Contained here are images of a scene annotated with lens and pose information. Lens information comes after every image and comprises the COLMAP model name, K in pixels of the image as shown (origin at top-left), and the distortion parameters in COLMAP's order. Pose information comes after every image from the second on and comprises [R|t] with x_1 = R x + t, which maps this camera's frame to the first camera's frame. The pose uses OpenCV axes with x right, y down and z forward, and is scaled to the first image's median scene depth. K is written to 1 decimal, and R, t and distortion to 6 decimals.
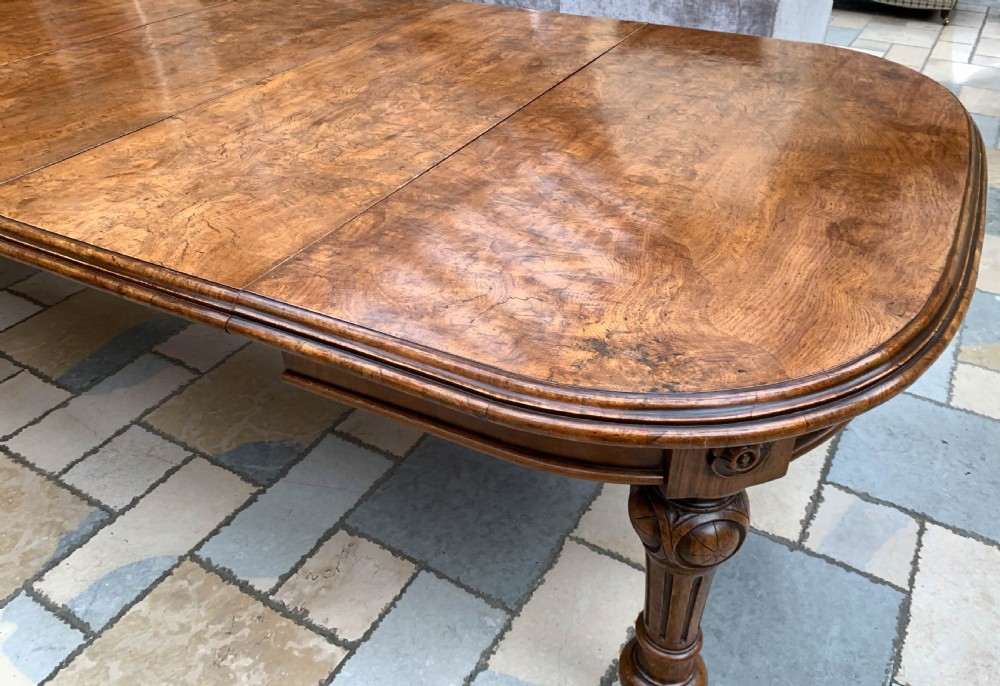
lens RADIAL K [[799.6, 0, 521.4], [0, 799.6, 304.5], [0, 0, 1]] dist [0.022011, -0.027331]
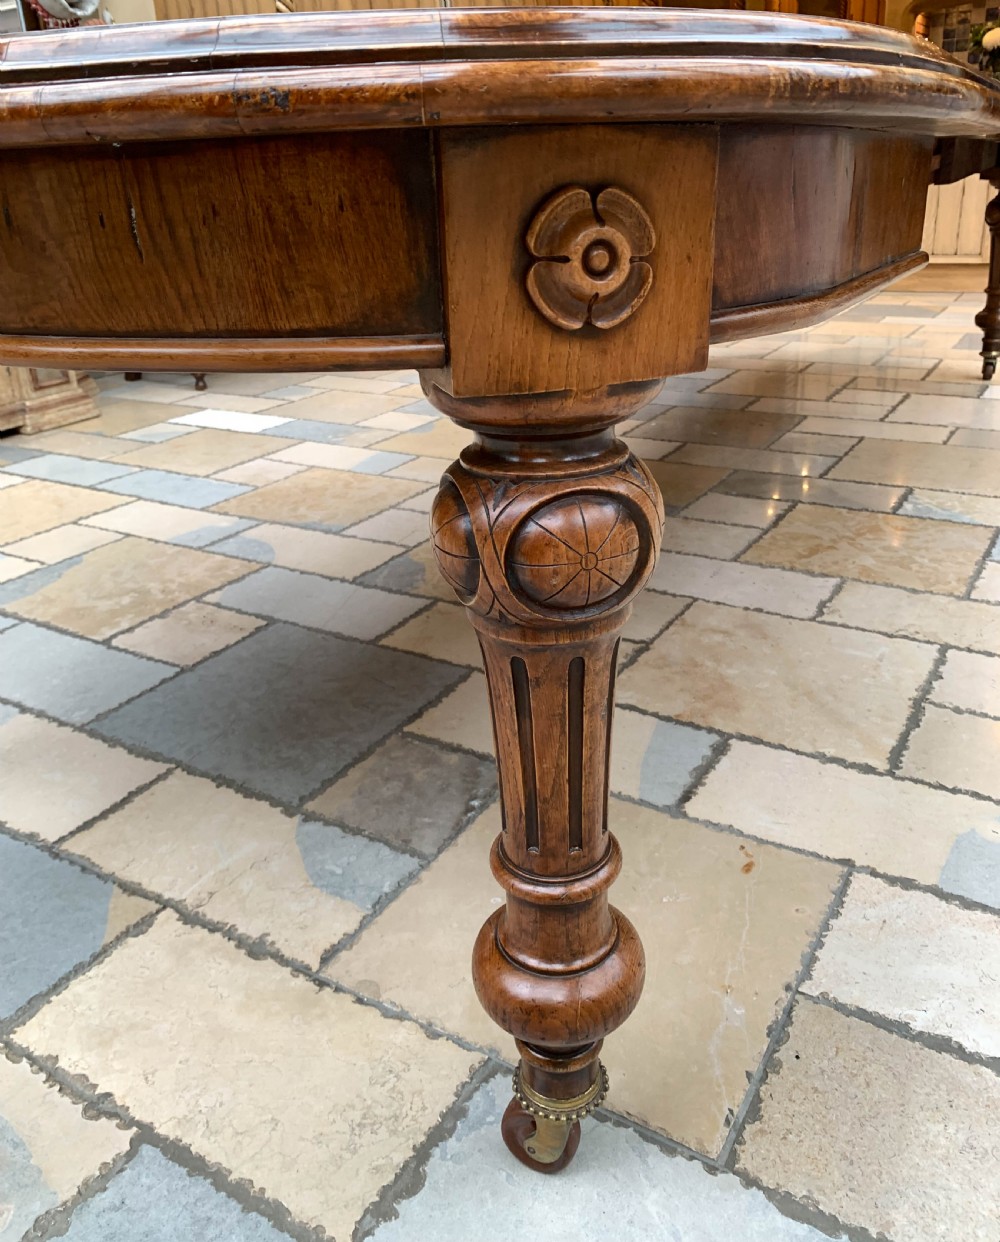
lens RADIAL K [[1033.9, 0, 493.7], [0, 1033.9, 563.9], [0, 0, 1]] dist [0.000324, 0.008907]
pose [[-0.034125, 0.354943, -0.934265, 0.857120], [-0.515739, 0.794471, 0.320671, -0.276322], [0.856066, 0.492780, 0.155947, 1.091065]]
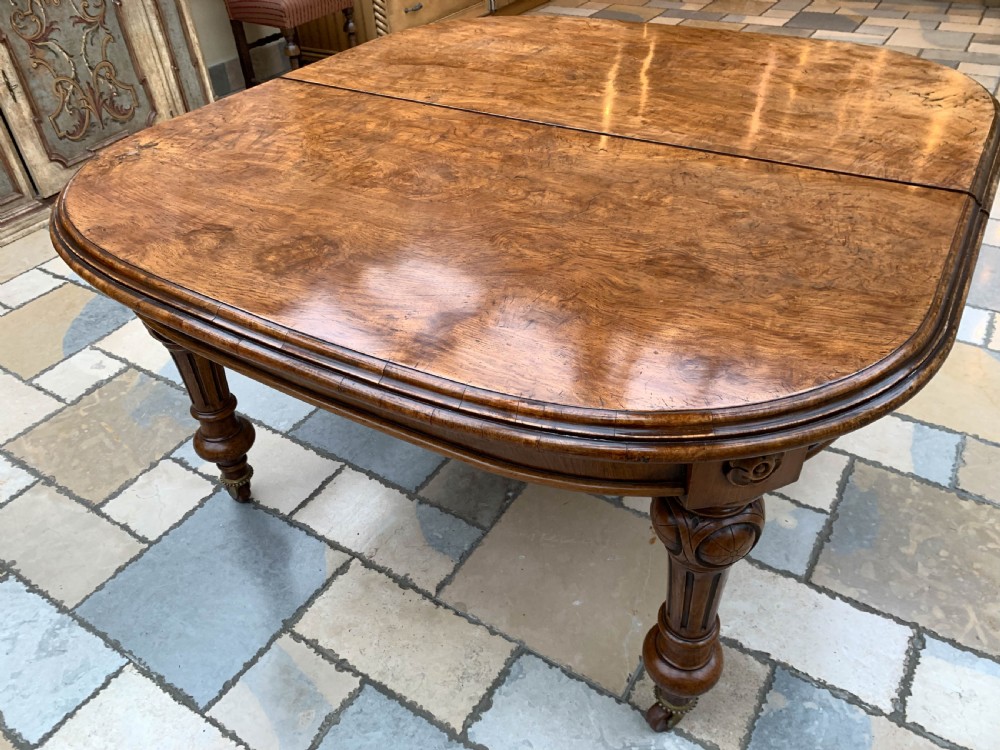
lens RADIAL K [[768.3, 0, 492.4], [0, 768.3, 385.2], [0, 0, 1]] dist [0.010746, -0.007806]
pose [[-0.054865, 0.614941, -0.786662, 0.954887], [-0.509230, 0.660456, 0.551800, -0.585039], [0.858880, 0.430867, 0.276910, 0.886096]]
